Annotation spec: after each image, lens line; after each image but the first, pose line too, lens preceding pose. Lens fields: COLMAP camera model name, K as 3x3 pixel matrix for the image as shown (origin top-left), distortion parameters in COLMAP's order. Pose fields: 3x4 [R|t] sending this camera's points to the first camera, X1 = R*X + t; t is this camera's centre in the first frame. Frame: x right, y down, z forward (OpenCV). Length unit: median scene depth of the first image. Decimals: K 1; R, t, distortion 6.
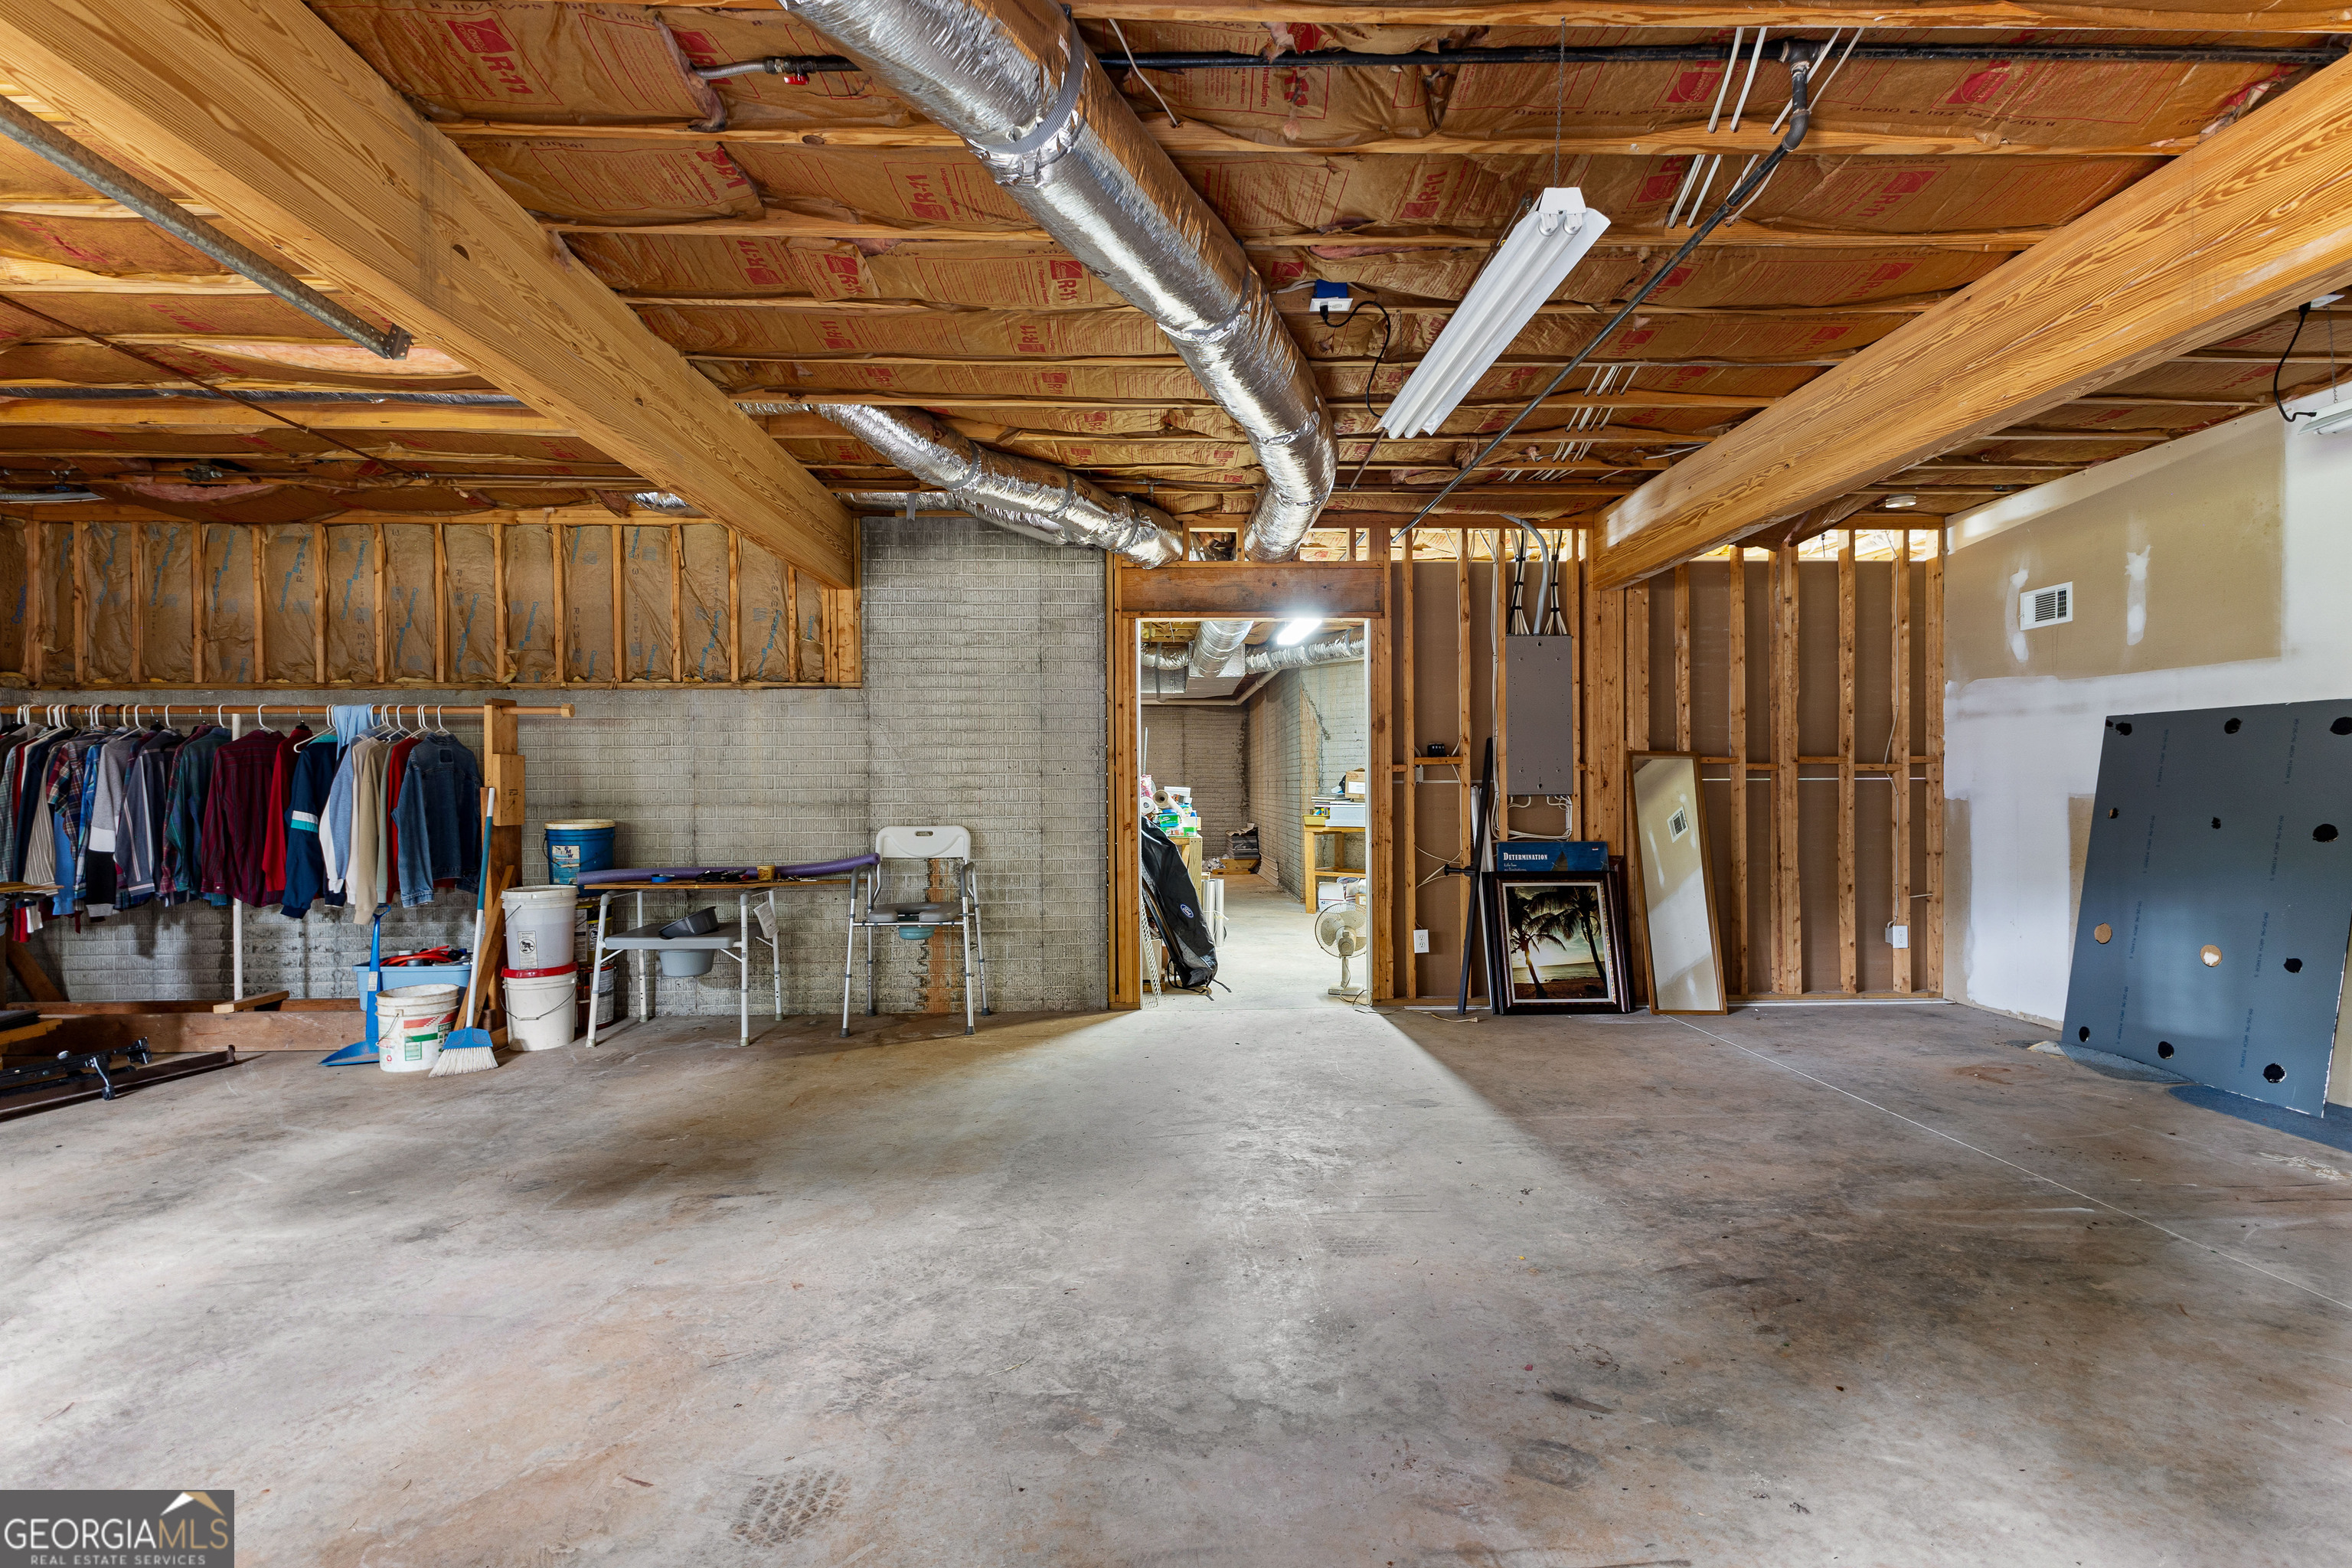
lens RADIAL K [[1022.2, 0, 1174.4], [0, 1022.2, 787.4], [0, 0, 1]] dist [0.007856, -0.000389]
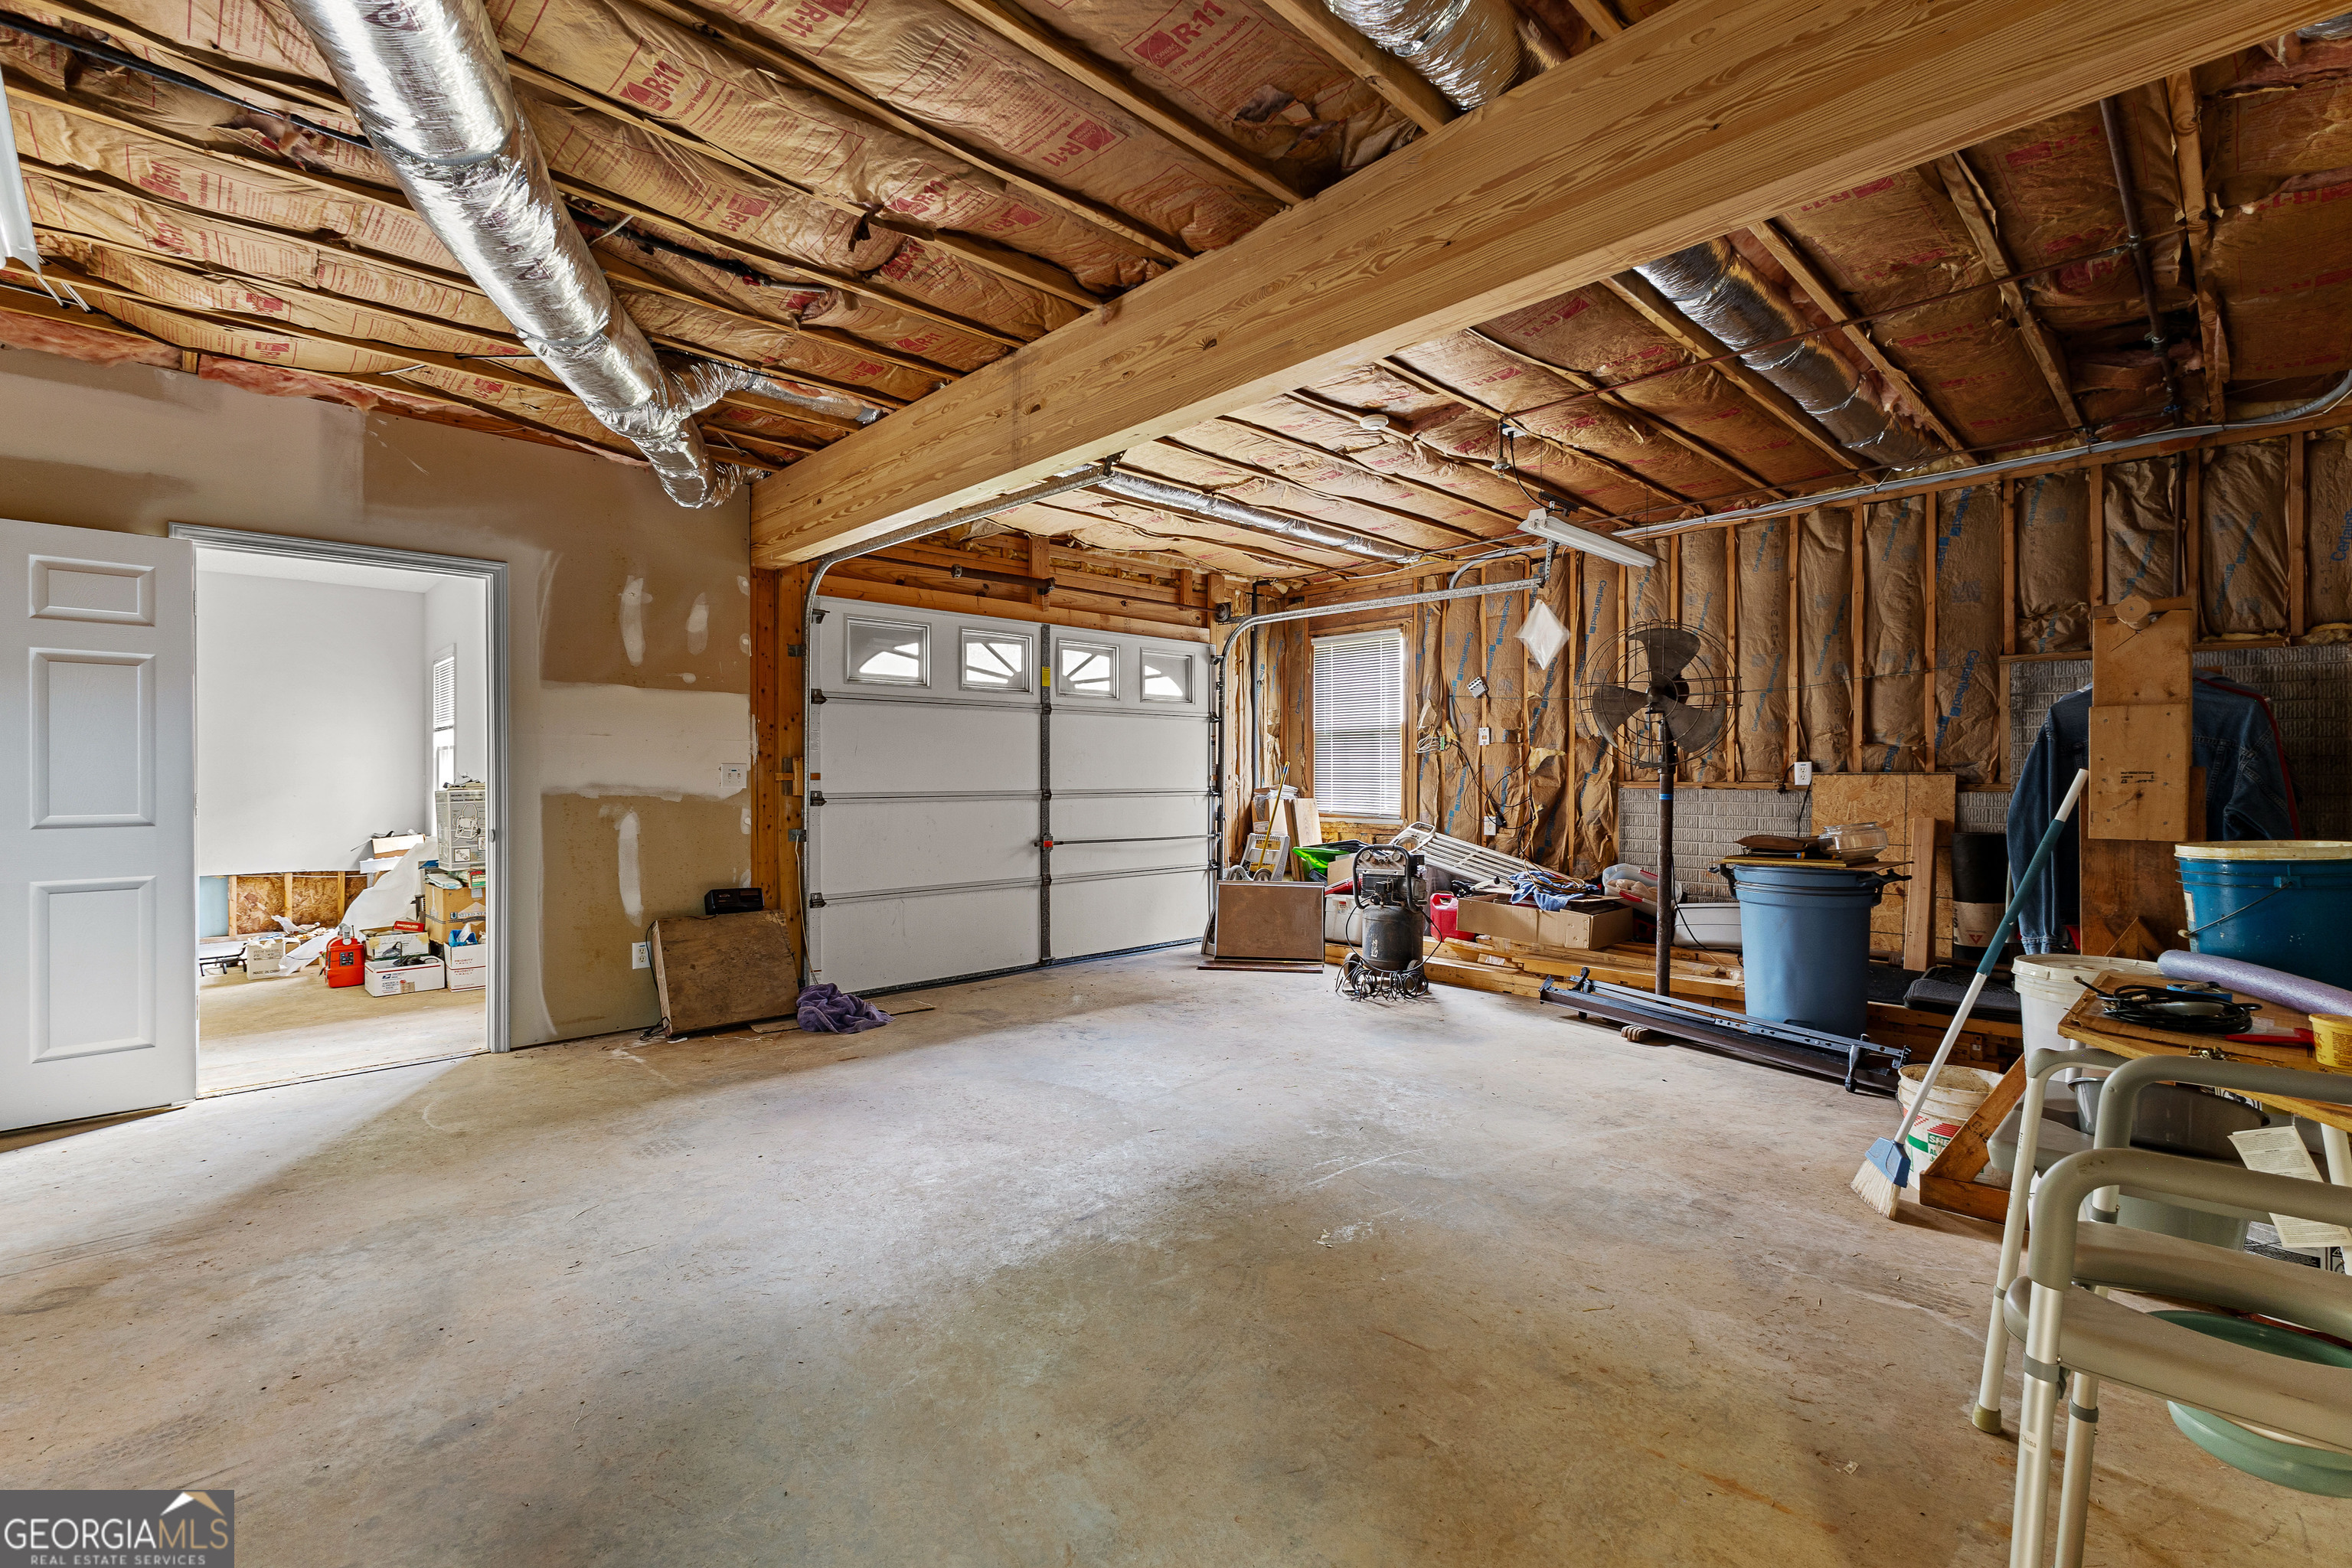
lens RADIAL K [[1022.2, 0, 1174.0], [0, 1022.2, 777.4], [0, 0, 1]] dist [0.007856, -0.000389]
pose [[-0.734630, 0.006040, -0.678441, 0.101920], [0.003352, 0.999980, 0.005273, -0.000732], [0.678460, 0.001600, -0.734636, 1.431812]]
